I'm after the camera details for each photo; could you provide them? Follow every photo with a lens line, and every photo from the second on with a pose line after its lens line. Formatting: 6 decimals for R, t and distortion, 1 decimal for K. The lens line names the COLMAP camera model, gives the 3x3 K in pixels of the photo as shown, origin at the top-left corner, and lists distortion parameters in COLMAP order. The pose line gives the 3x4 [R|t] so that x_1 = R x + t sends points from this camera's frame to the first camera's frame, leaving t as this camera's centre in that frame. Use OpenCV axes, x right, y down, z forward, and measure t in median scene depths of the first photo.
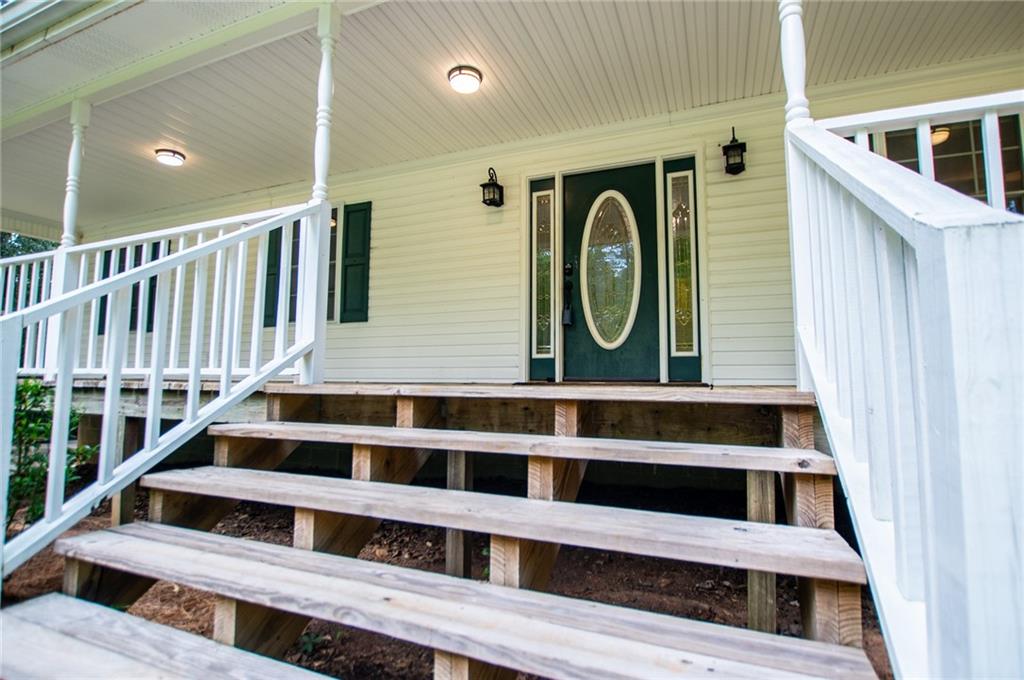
lens RADIAL K [[453.6, 0, 515.4], [0, 453.6, 339.5], [0, 0, 1]] dist [-0.020108, -0.000358]
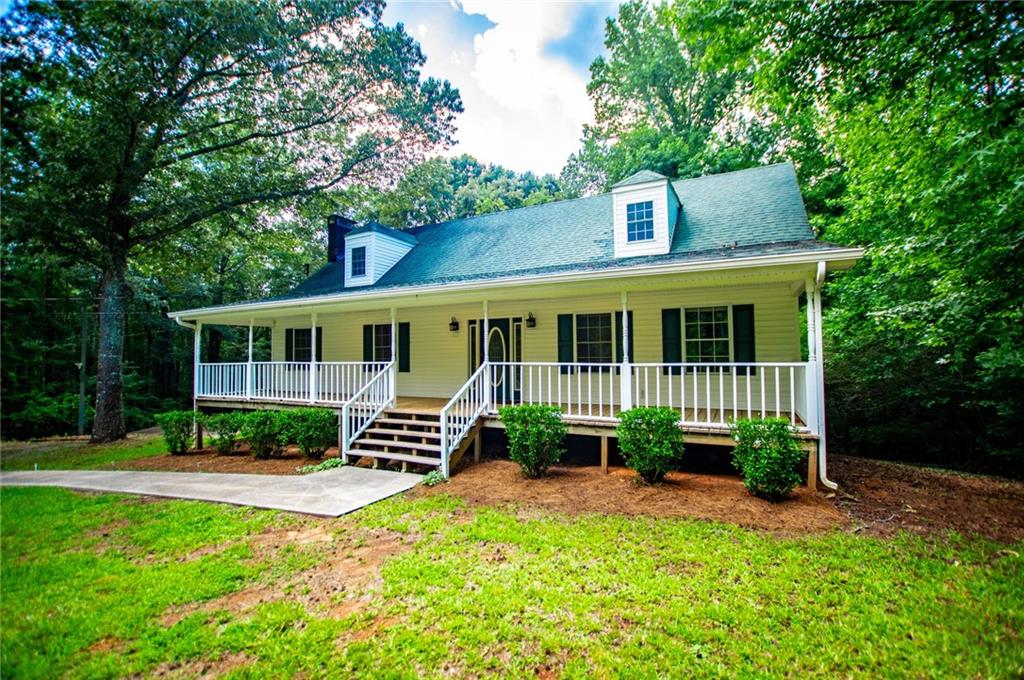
lens RADIAL K [[453.6, 0, 515.4], [0, 453.6, 339.5], [0, 0, 1]] dist [-0.020108, -0.000358]
pose [[0.993133, -0.020860, -0.115114, 1.278790], [0.027928, 0.997800, 0.060125, -0.842071], [0.113606, -0.062927, 0.991531, -3.295684]]
